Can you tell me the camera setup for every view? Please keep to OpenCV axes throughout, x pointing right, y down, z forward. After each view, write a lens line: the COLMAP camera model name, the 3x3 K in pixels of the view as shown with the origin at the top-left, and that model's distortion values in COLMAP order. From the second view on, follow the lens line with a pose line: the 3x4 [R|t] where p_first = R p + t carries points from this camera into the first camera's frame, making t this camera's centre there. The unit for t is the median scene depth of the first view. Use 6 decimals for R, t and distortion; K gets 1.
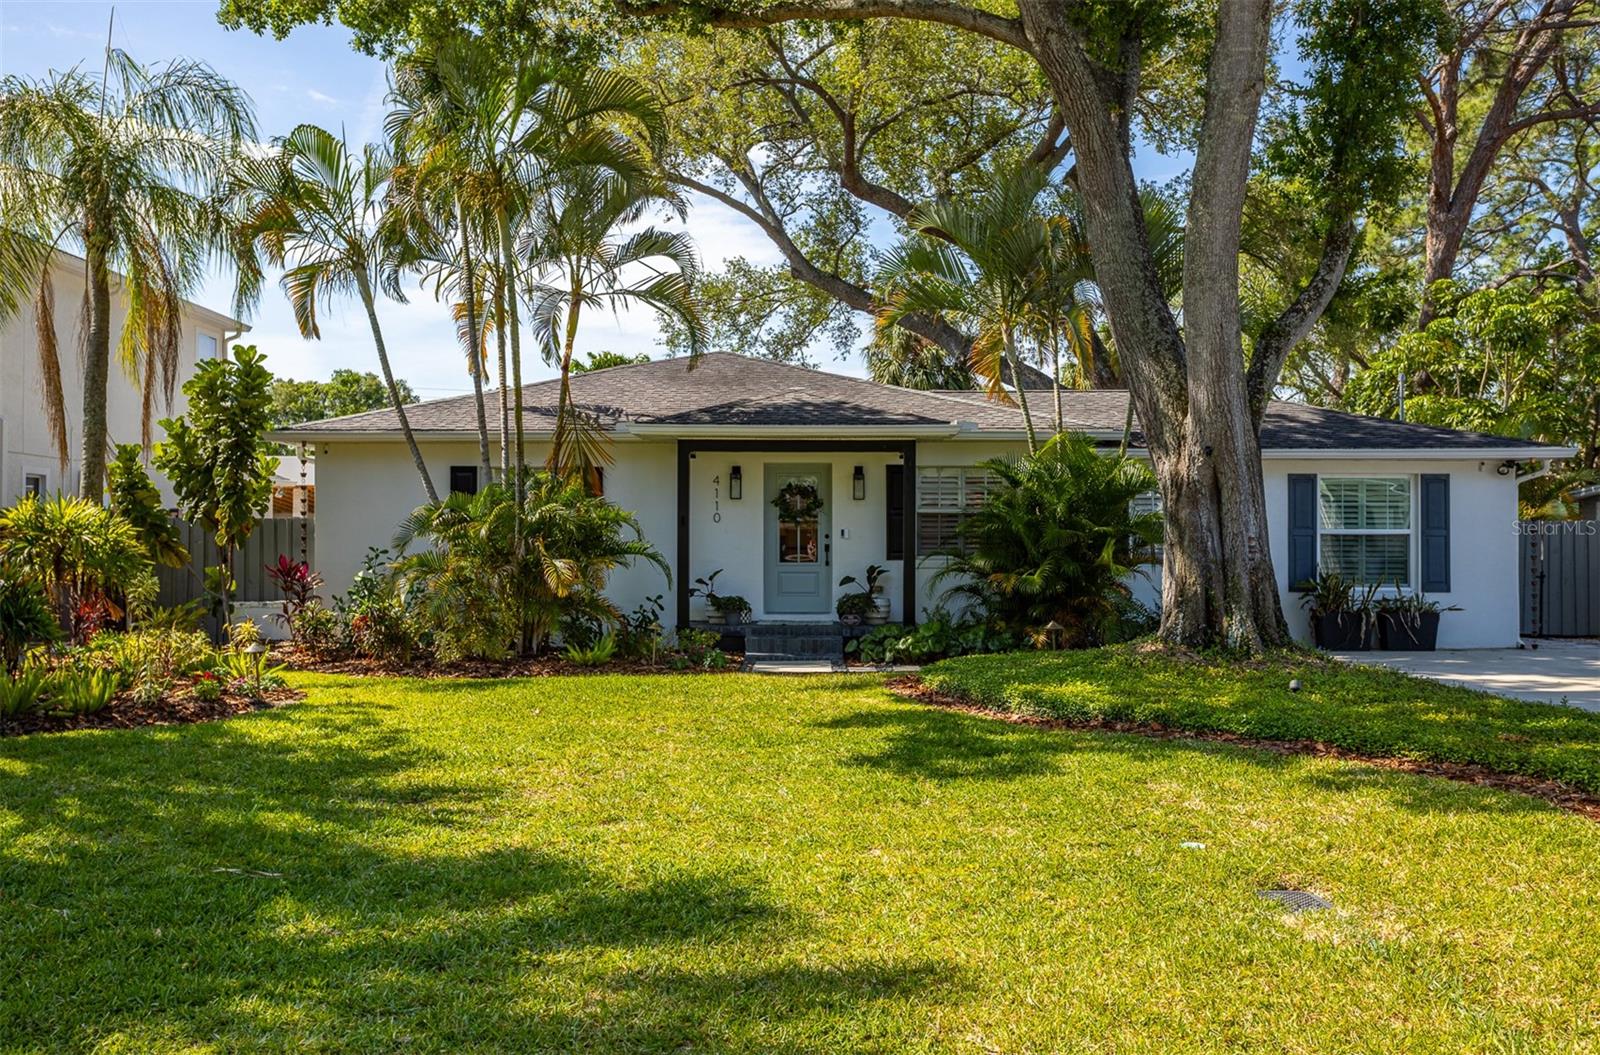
lens RADIAL K [[1440.3, 0, 805.9], [0, 1440.3, 530.4], [0, 0, 1]] dist [-0.011254, 0.000496]
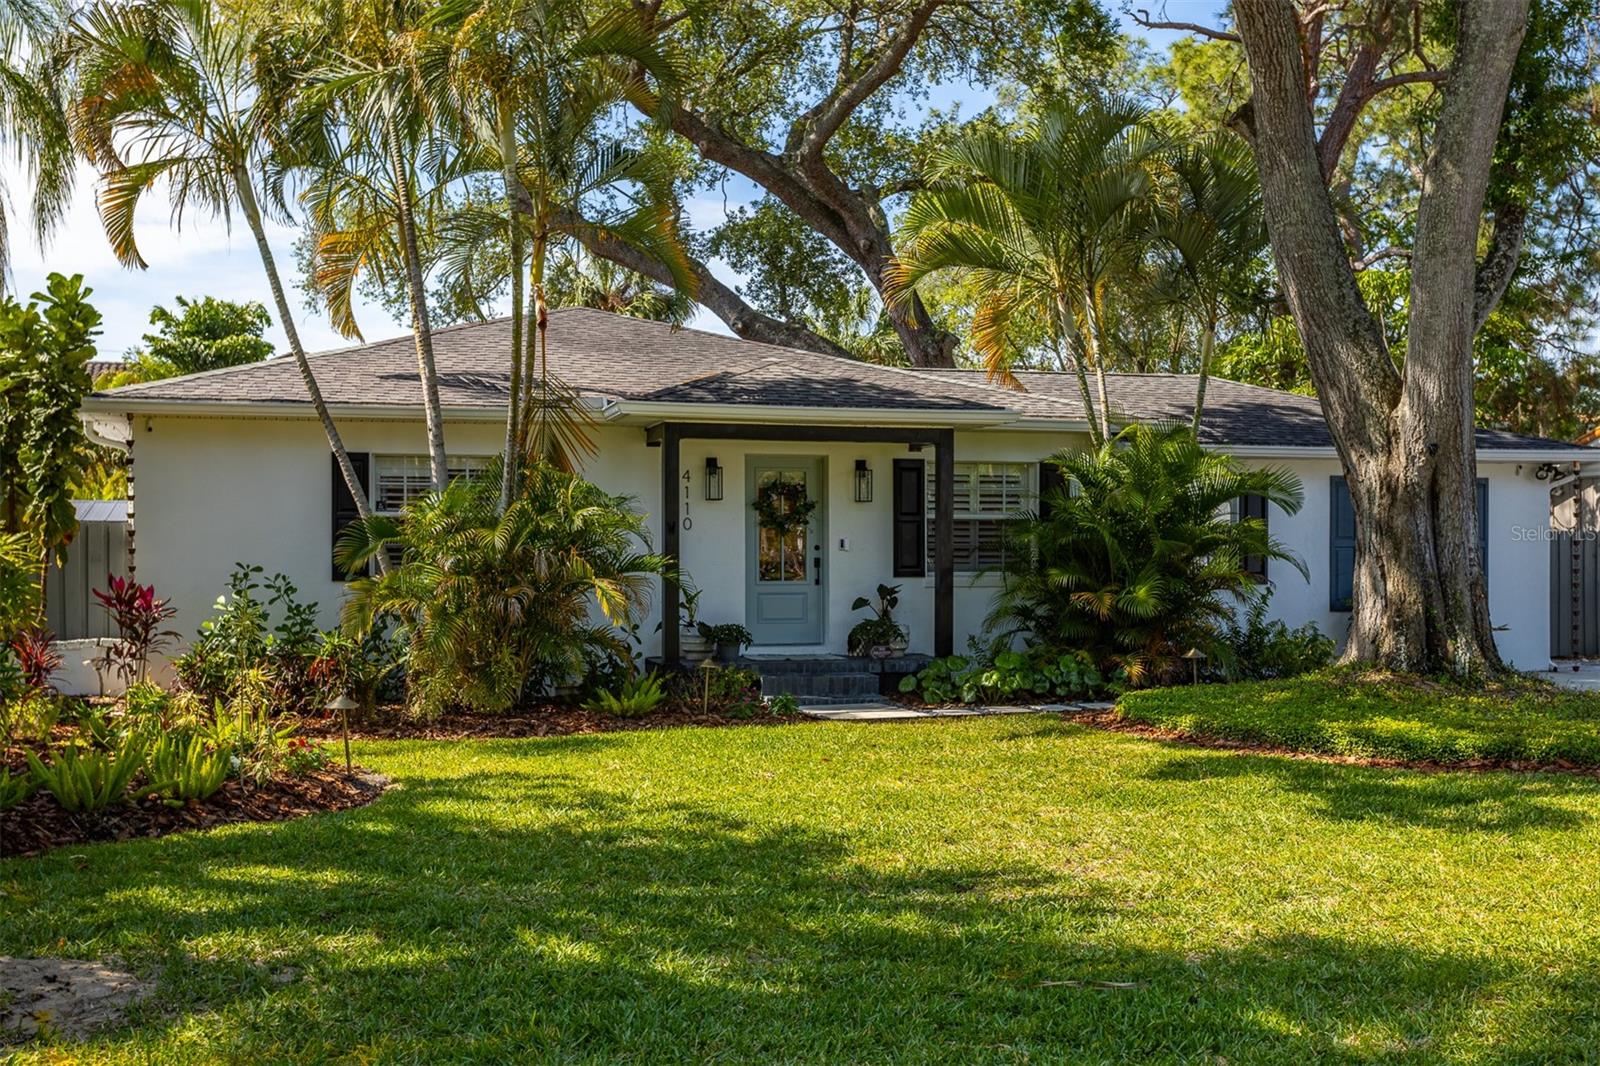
lens RADIAL K [[1815.0, 0, 797.1], [0, 1815.0, 602.1], [0, 0, 1]] dist [0.001354, 0.043673]
pose [[0.954981, -0.009117, 0.296527, -0.313729], [-0.000955, 0.999428, 0.033807, 0.000223], [-0.296665, -0.032568, 0.954426, 0.049009]]
